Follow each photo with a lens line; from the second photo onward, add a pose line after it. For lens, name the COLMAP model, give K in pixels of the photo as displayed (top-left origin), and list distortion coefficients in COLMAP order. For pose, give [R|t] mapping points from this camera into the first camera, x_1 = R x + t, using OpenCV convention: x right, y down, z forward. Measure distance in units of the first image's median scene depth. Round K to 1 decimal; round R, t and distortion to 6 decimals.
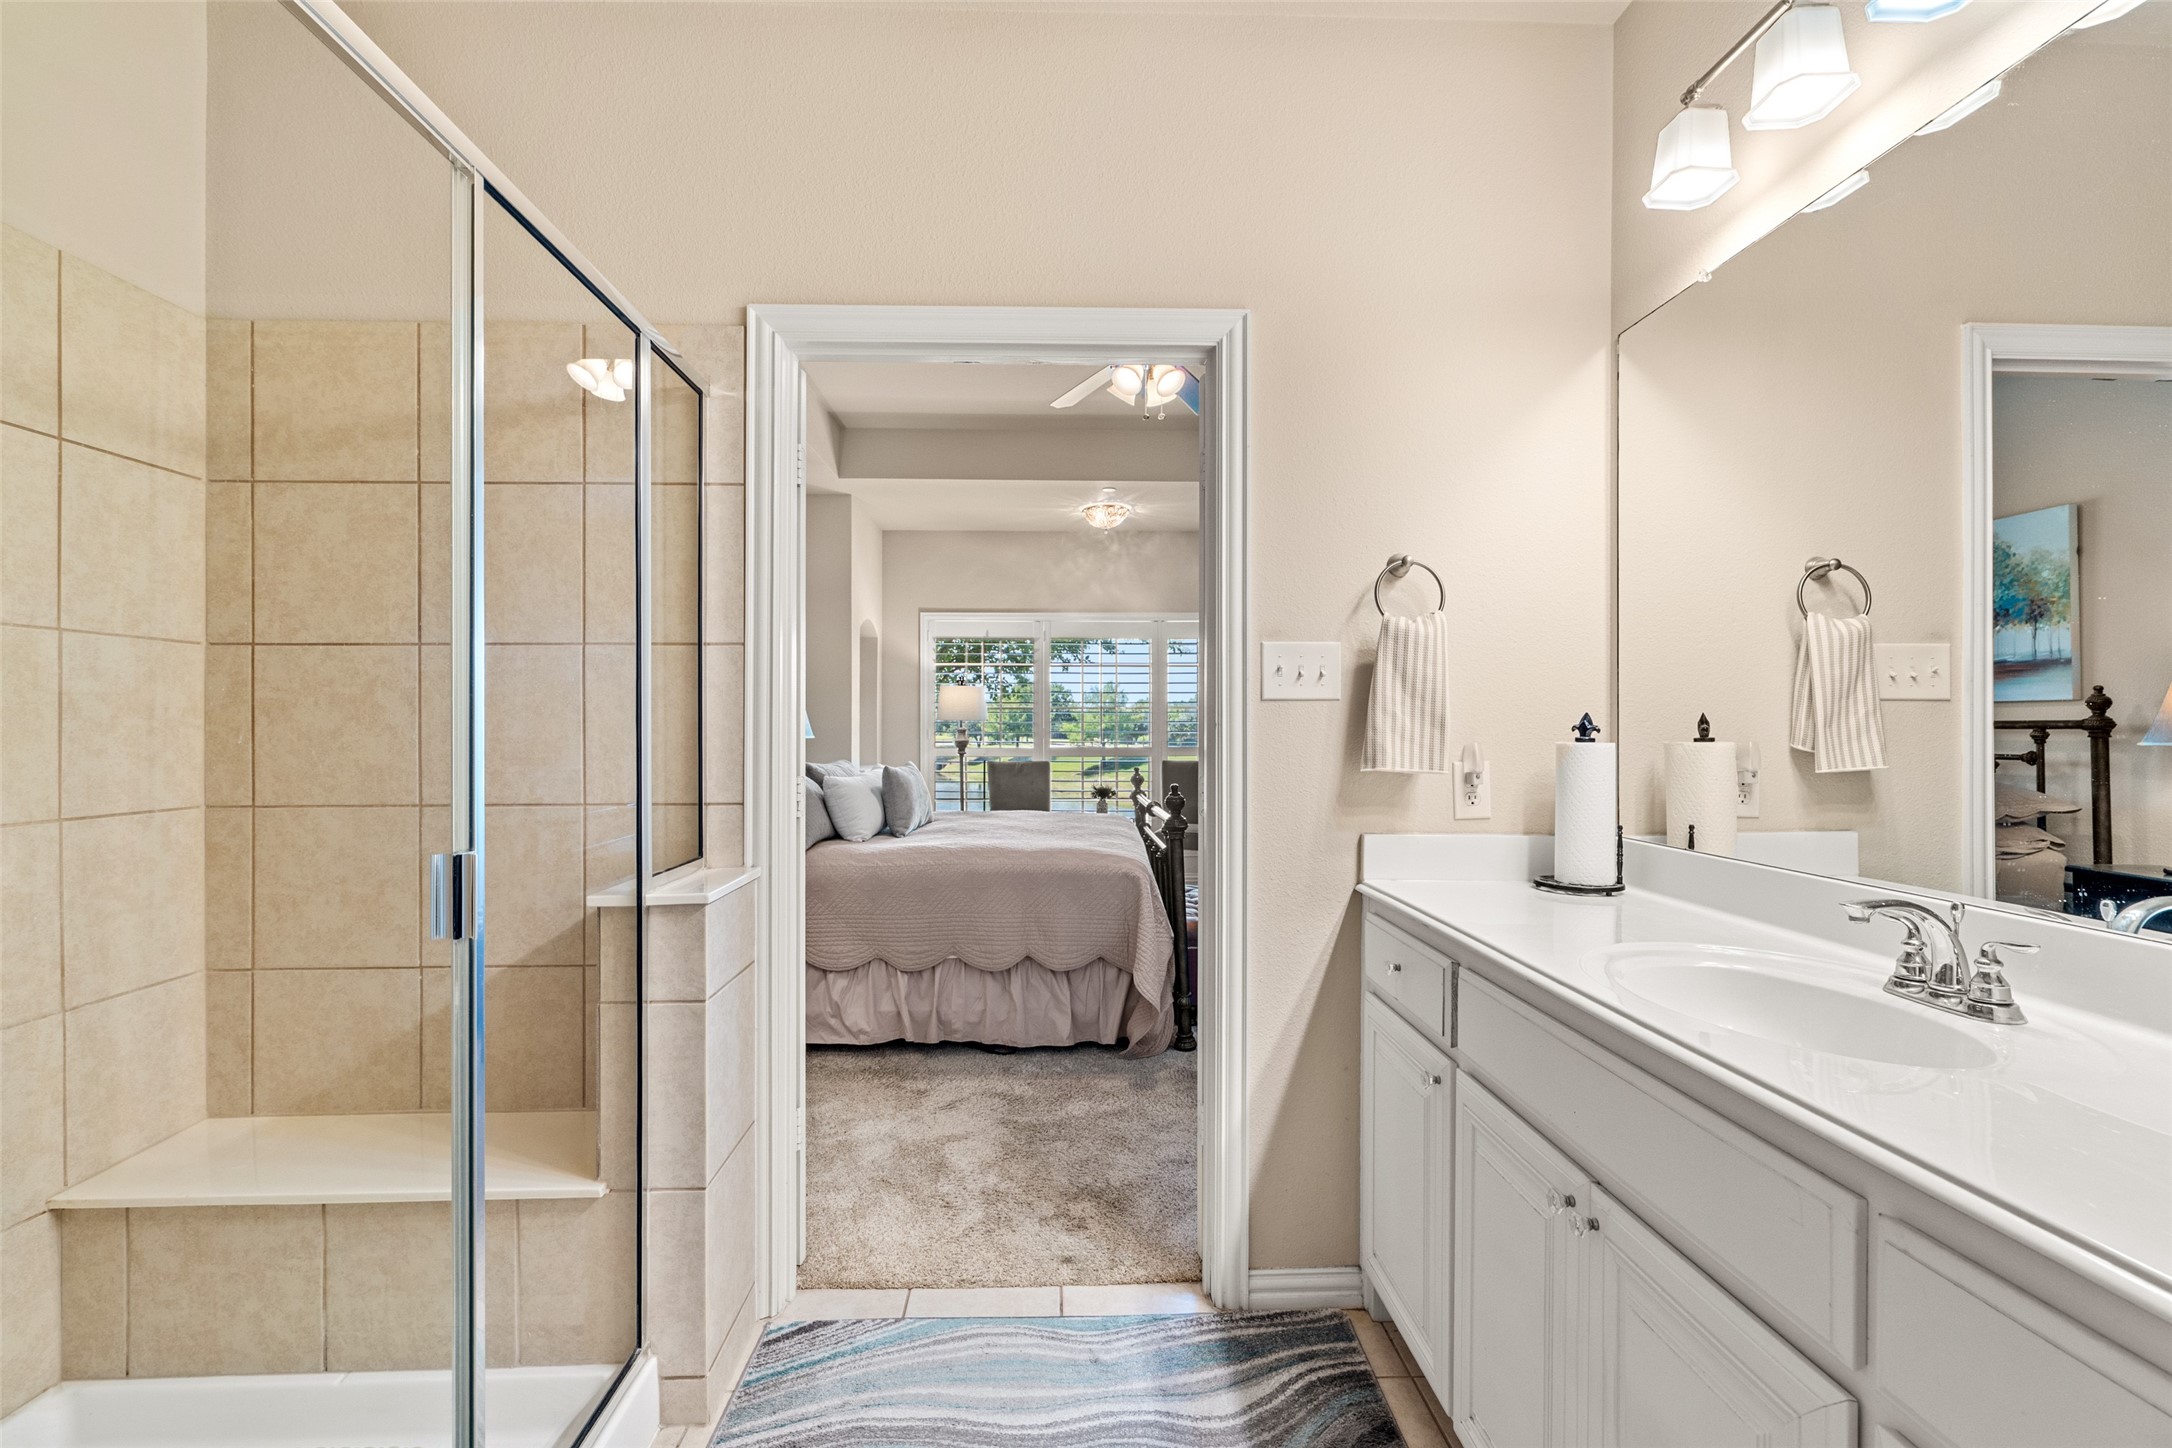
lens RADIAL K [[993.5, 0, 1098.3], [0, 993.5, 727.9], [0, 0, 1]] dist [0.004543, 0.001212]
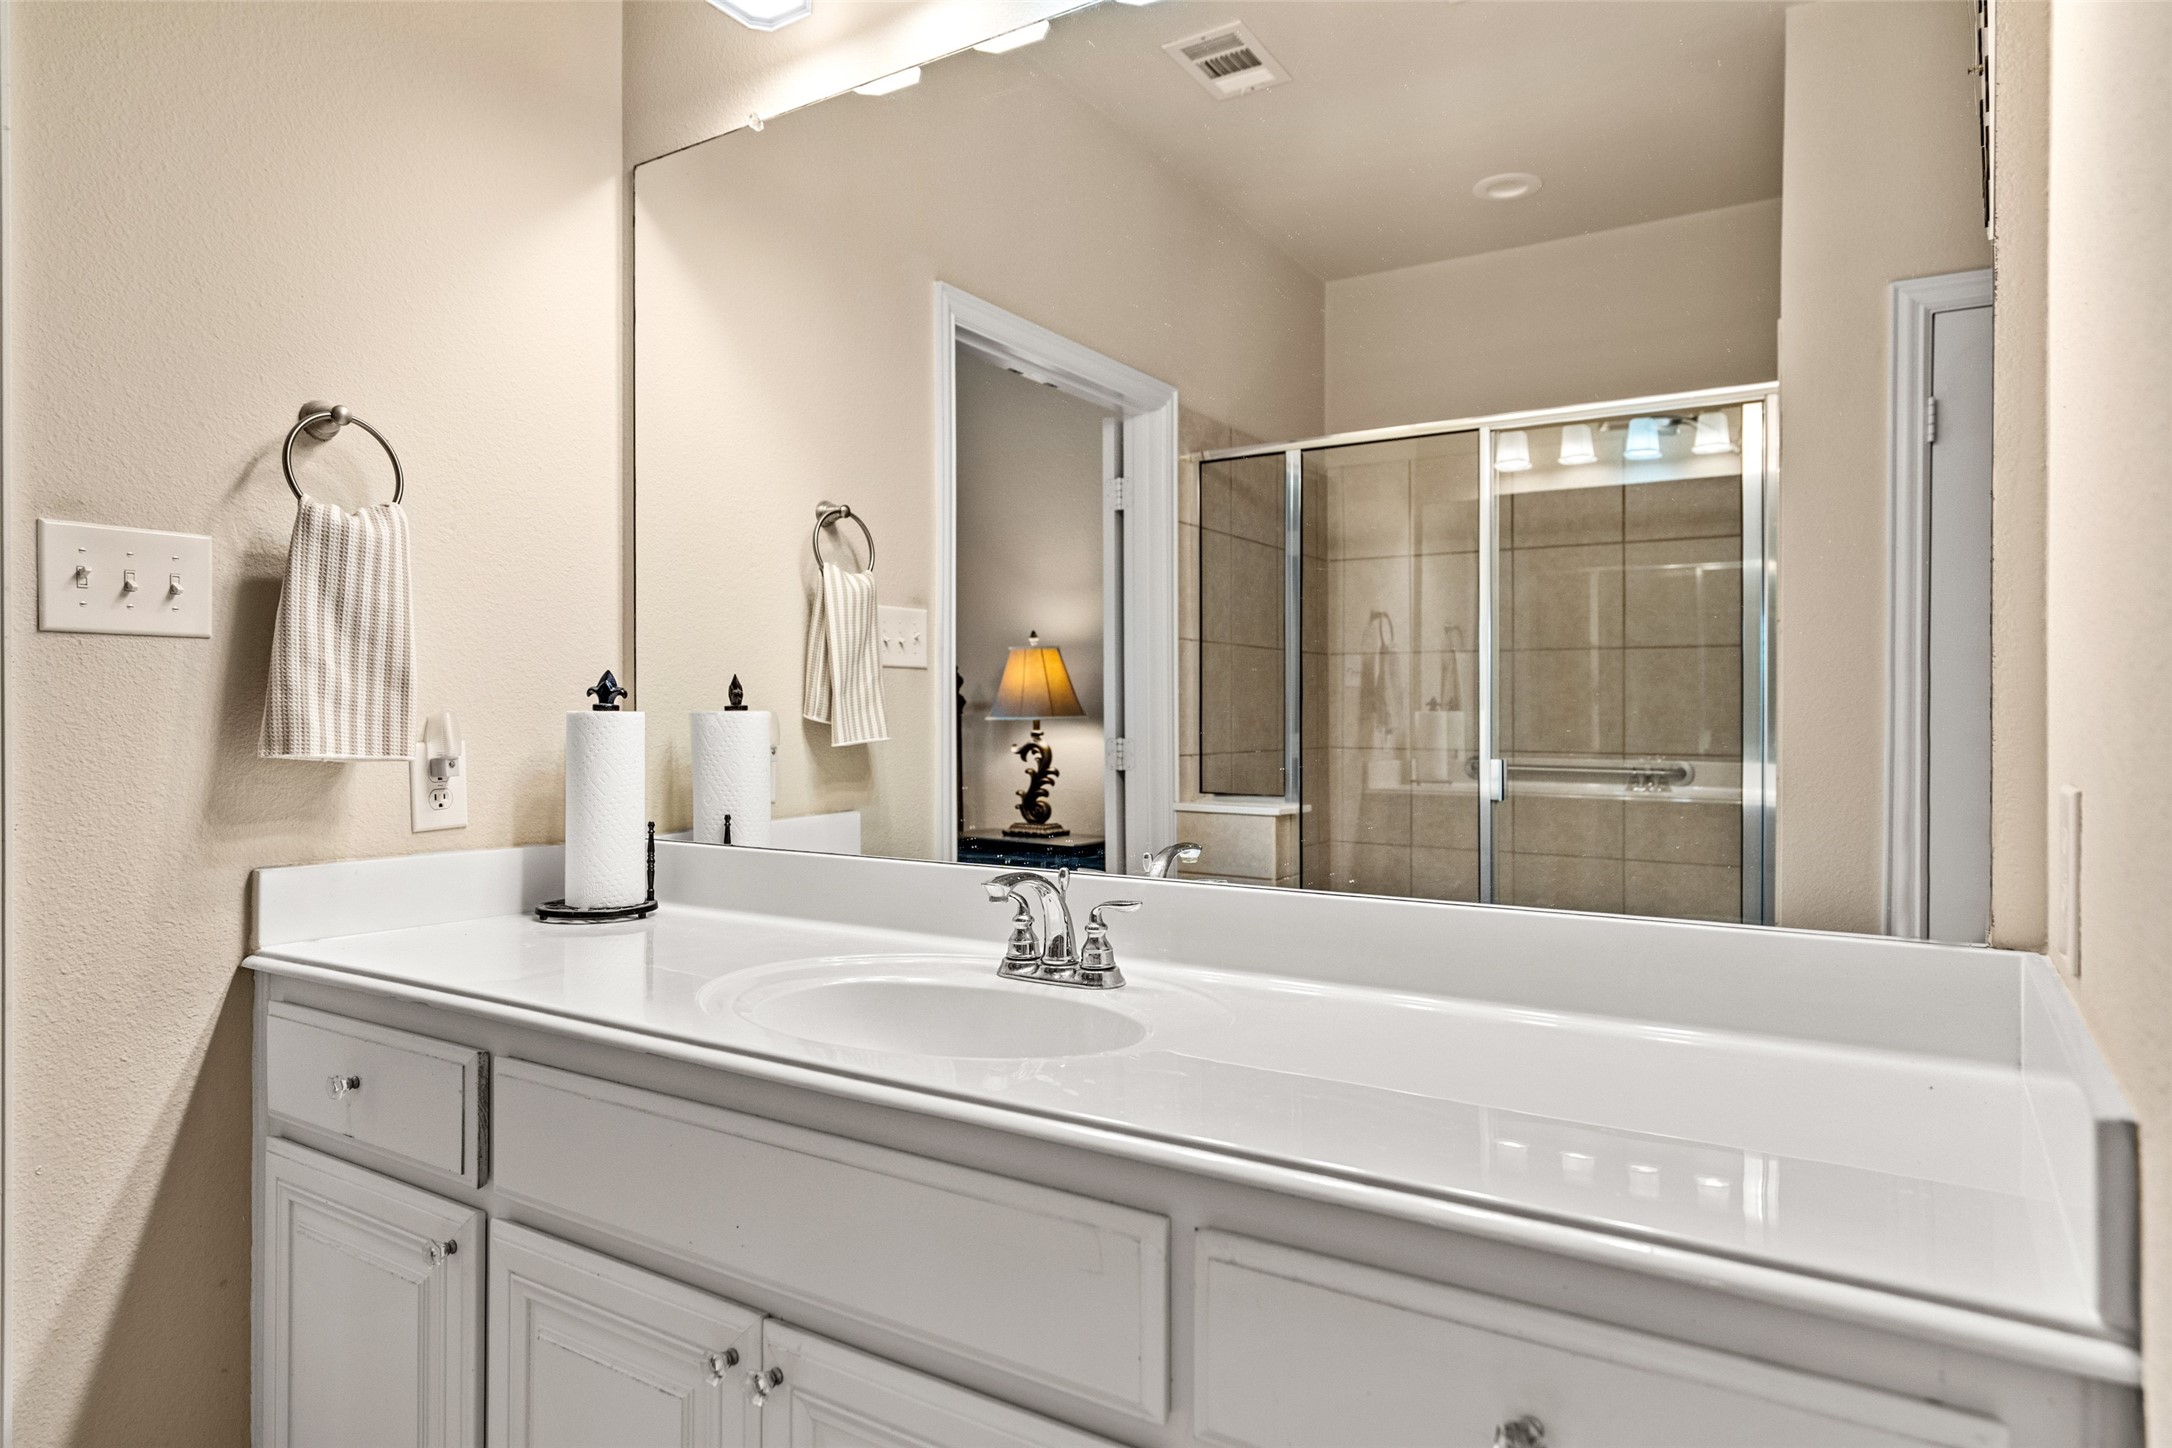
lens RADIAL K [[1273.1, 0, 1088.4], [0, 1273.1, 715.4], [0, 0, 1]] dist [0.013175, -0.000499]
pose [[0.581543, -0.003068, 0.813510, -0.063223], [0.002735, 0.999995, 0.001816, 0.016833], [-0.813511, 0.001170, 0.581548, 0.170502]]
